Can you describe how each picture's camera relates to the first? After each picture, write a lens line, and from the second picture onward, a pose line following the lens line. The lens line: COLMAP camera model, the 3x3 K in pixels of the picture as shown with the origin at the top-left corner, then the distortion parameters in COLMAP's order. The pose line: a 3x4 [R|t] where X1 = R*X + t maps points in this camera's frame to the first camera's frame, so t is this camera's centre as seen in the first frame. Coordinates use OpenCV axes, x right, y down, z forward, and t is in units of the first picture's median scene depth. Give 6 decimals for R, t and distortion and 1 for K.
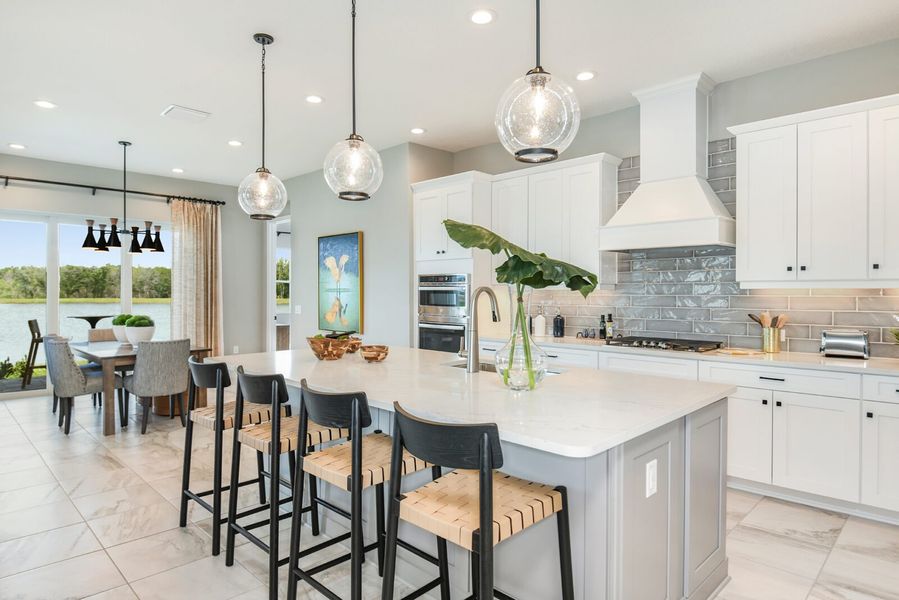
lens RADIAL K [[497.3, 0, 446.7], [0, 497.3, 298.3], [0, 0, 1]] dist [-0.005951, -0.000531]
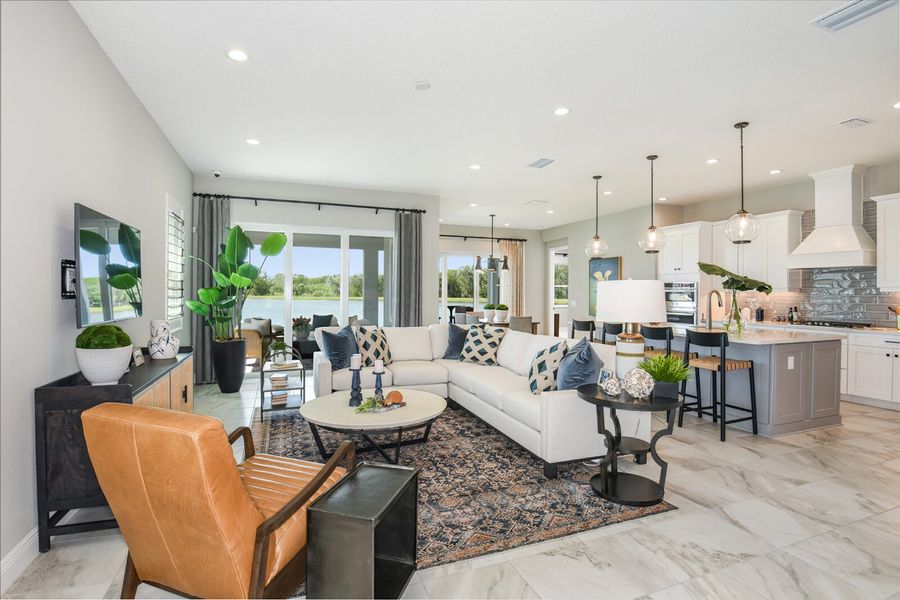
lens RADIAL K [[436.6, 0, 444.3], [0, 436.6, 299.0], [0, 0, 1]] dist [-0.034526, -0.003194]
pose [[0.906970, 0.006884, -0.421138, -0.155739], [-0.006879, 0.999975, 0.001531, 0.015398], [0.421138, 0.001508, 0.906995, -0.920373]]
